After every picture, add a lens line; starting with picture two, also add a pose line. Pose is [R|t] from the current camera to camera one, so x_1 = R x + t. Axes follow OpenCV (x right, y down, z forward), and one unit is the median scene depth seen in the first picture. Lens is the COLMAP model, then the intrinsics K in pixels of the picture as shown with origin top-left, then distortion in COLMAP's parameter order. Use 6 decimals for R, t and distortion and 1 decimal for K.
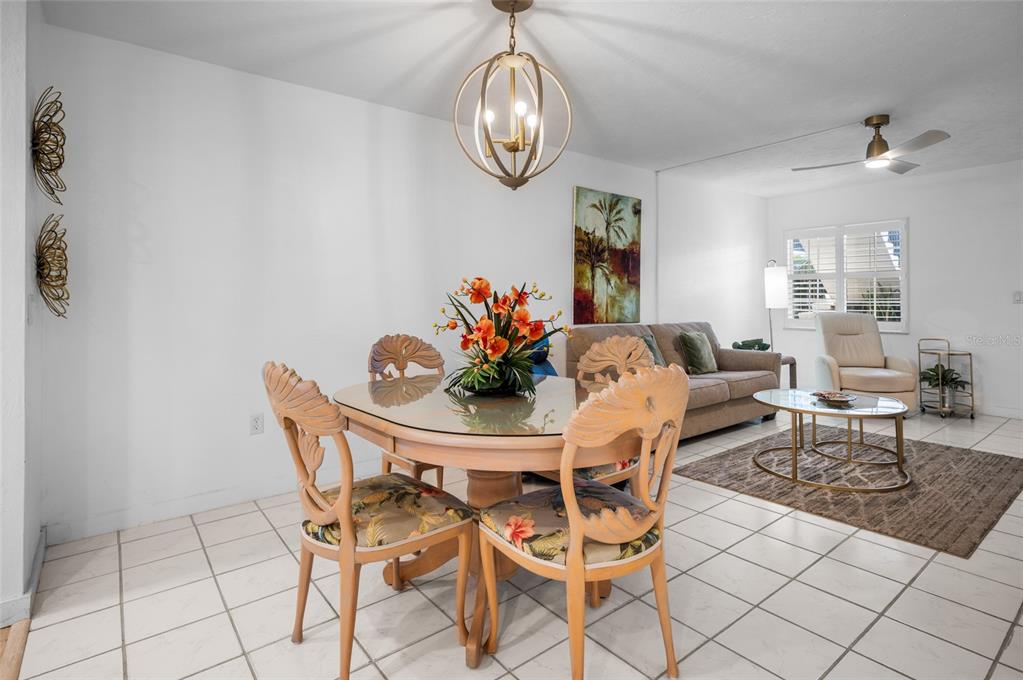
lens RADIAL K [[514.1, 0, 527.1], [0, 514.1, 295.6], [0, 0, 1]] dist [0.003733, 0.001417]
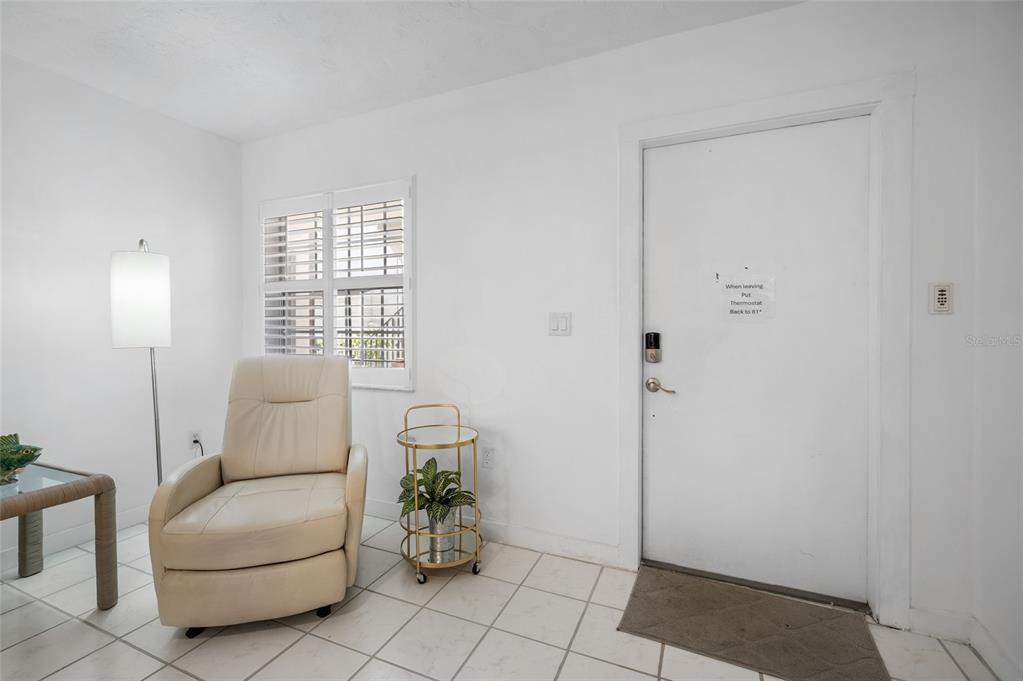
lens RADIAL K [[436.6, 0, 515.4], [0, 436.6, 327.7], [0, 0, 1]] dist [-0.001694, -0.000239]
pose [[0.885505, 0.000198, 0.464630, 0.714719], [-0.003525, 0.999974, 0.006294, 0.004518], [-0.464617, -0.007211, 0.885482, 0.629072]]
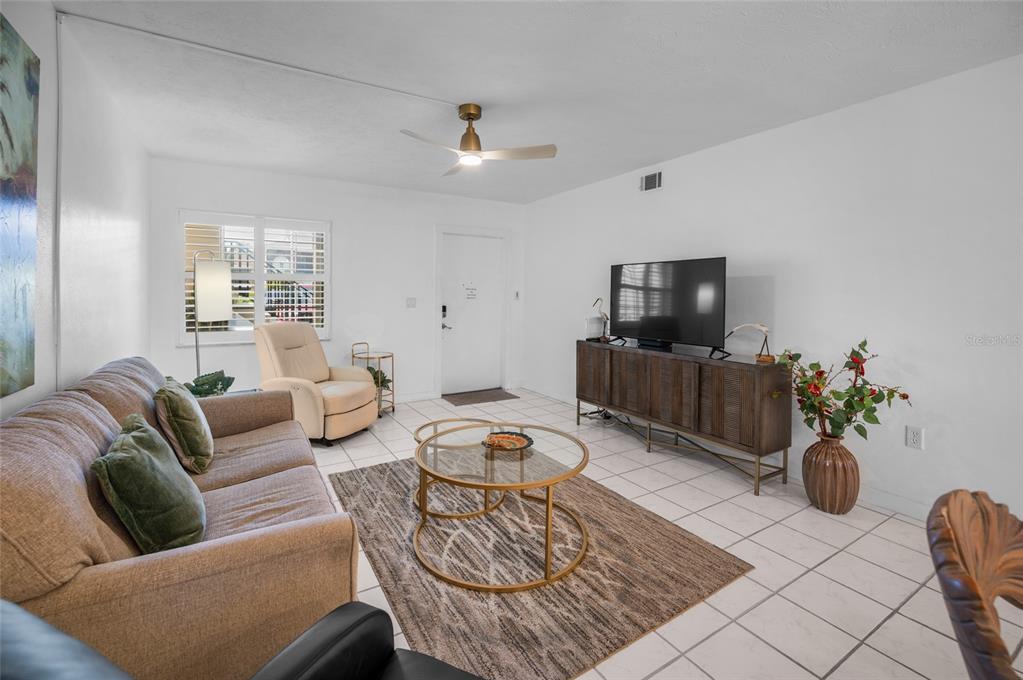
lens RADIAL K [[443.1, 0, 495.0], [0, 443.1, 296.4], [0, 0, 1]] dist [0.000027, -0.000178]
pose [[0.145258, -0.004141, 0.989385, -0.055029], [-0.012662, 0.999902, 0.006044, -0.020118], [-0.989313, -0.013406, 0.145192, 0.655103]]
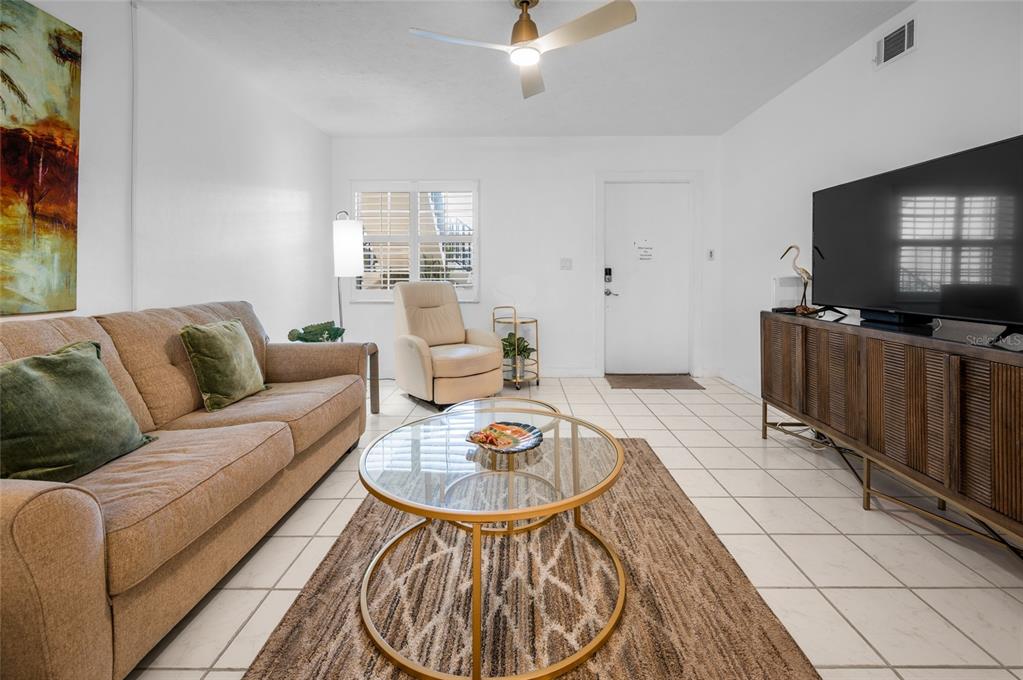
lens RADIAL K [[444.1, 0, 512.5], [0, 444.1, 269.2], [0, 0, 1]] dist [0.001371, -0.000202]
pose [[0.638080, 0.004600, 0.769956, 0.174277], [-0.003795, 0.999989, -0.002830, 0.017464], [-0.769961, -0.001117, 0.638091, 0.498271]]
